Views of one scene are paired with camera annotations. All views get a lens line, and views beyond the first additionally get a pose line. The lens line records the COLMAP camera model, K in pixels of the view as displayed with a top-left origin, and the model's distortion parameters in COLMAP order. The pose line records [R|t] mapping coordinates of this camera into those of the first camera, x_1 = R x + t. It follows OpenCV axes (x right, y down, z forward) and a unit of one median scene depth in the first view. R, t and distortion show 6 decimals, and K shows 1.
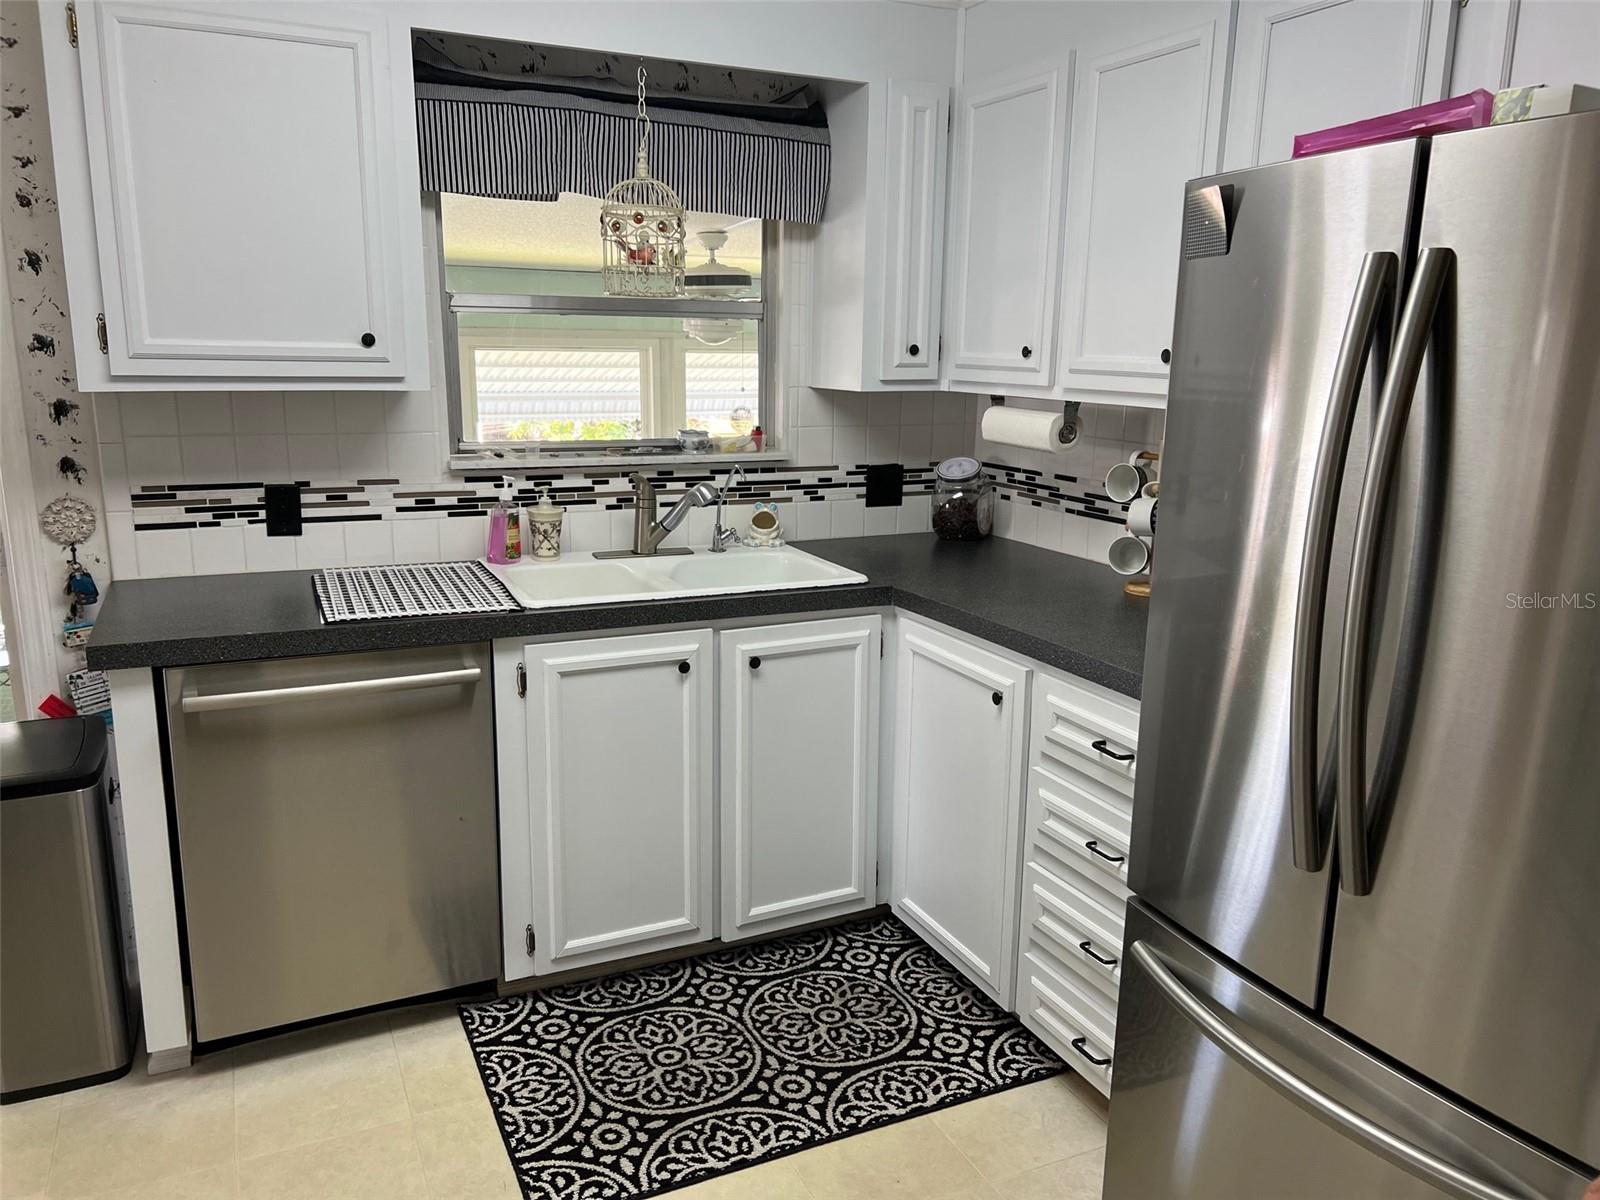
lens RADIAL K [[1210.1, 0, 798.2], [0, 1210.1, 602.6], [0, 0, 1]] dist [0.070170, -0.079758]
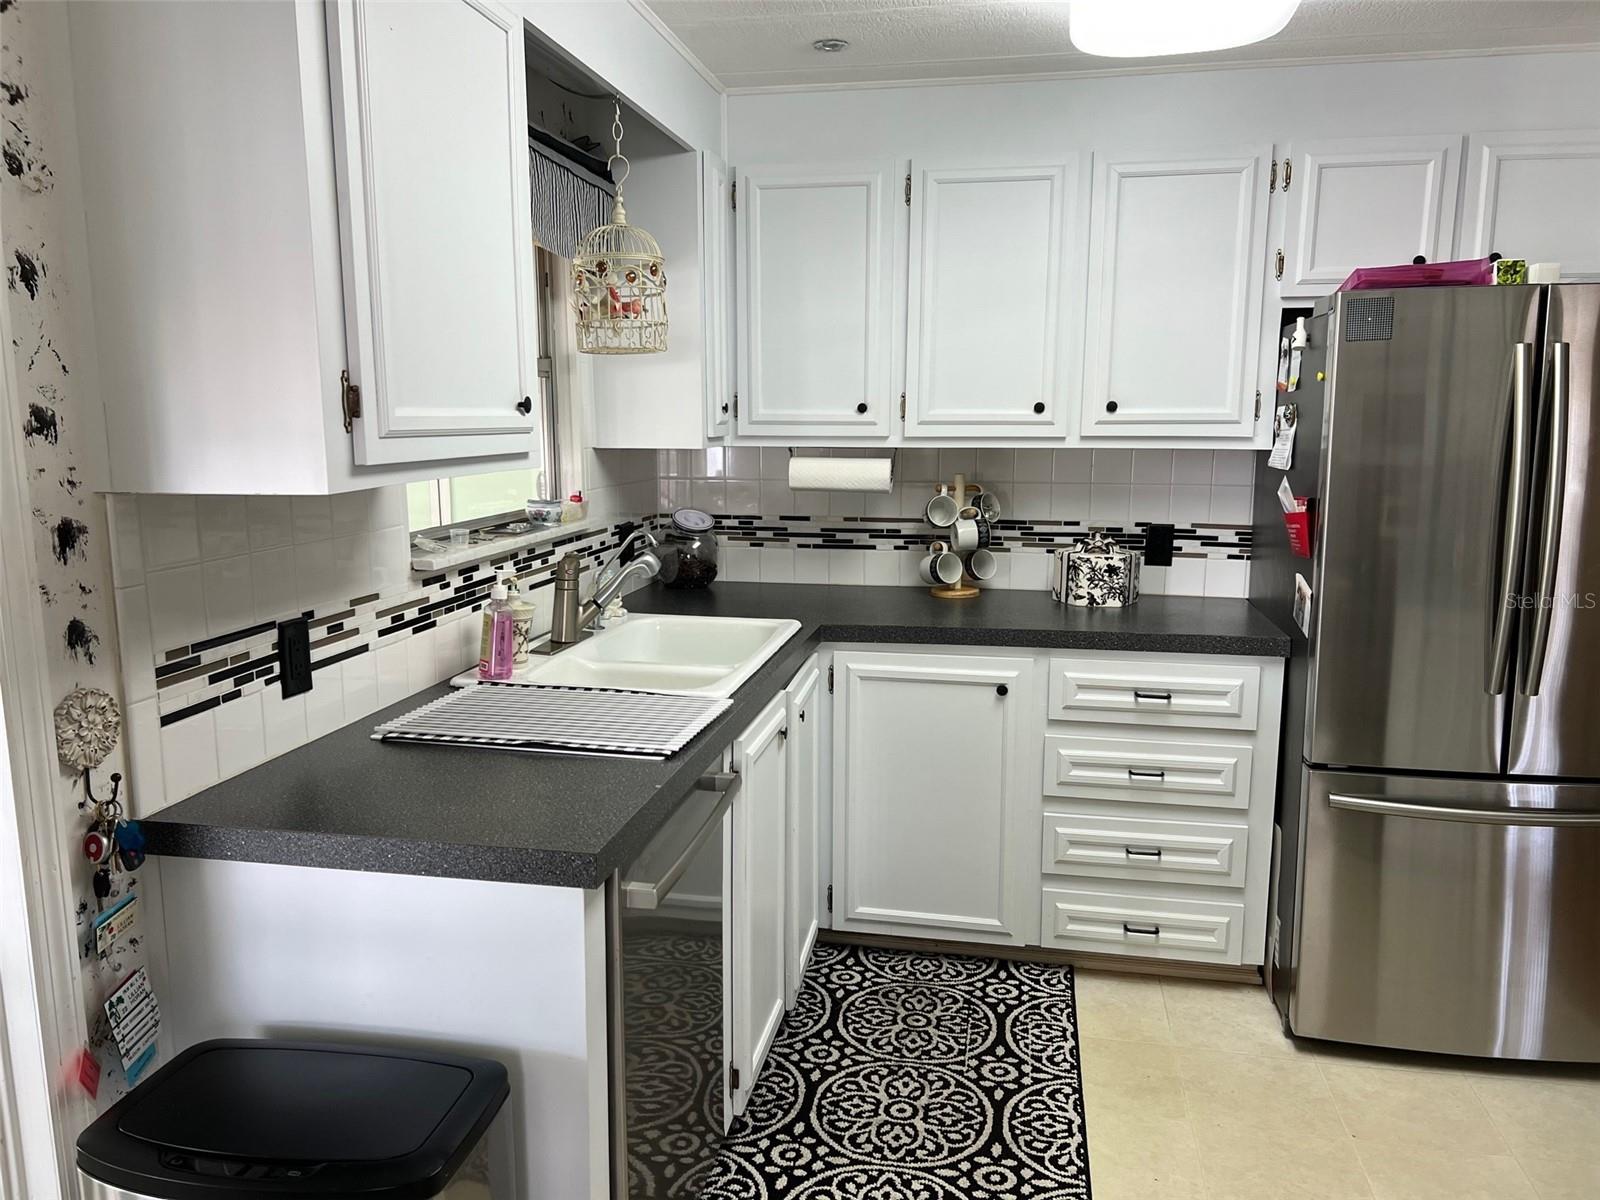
lens RADIAL K [[1210.1, 0, 794.8], [0, 1210.1, 605.9], [0, 0, 1]] dist [0.070170, -0.079758]
pose [[0.587016, -0.145719, 0.796353, -0.800250], [0.179508, 0.982610, 0.047480, -0.086764], [-0.789423, 0.115080, 0.602966, 0.374622]]
